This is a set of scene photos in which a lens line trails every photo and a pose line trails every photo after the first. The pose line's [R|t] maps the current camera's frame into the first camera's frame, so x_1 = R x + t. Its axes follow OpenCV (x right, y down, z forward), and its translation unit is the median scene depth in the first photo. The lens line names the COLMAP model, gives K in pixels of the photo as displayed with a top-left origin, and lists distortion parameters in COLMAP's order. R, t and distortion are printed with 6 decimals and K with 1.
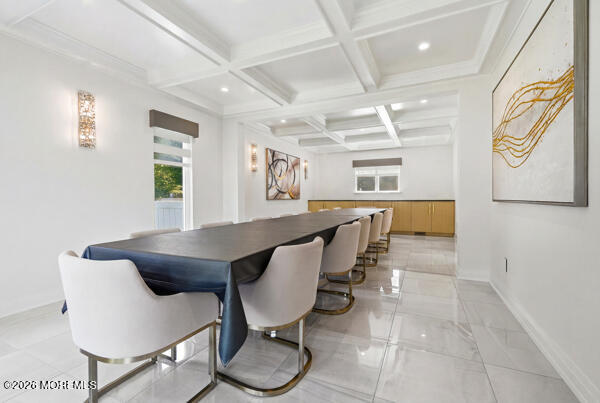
lens RADIAL K [[271.3, 0, 299.2], [0, 271.3, 199.7], [0, 0, 1]] dist [-0.000624, 0.000912]
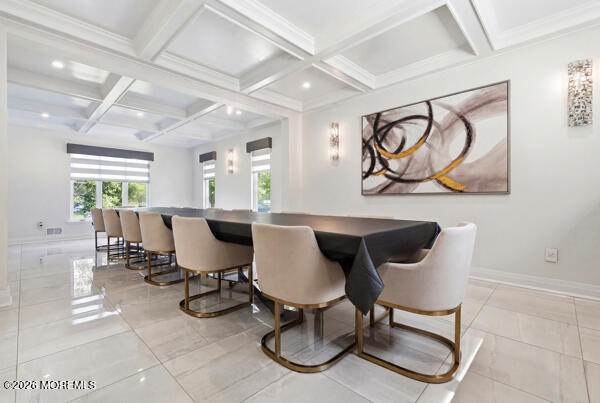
lens RADIAL K [[271.3, 0, 299.2], [0, 271.3, 199.7], [0, 0, 1]] dist [-0.000624, 0.000912]
pose [[-0.332512, 0.009644, -0.943050, 0.535061], [0.000521, 0.999949, 0.010042, 0.004748], [0.943099, 0.002848, -0.332500, 1.033530]]
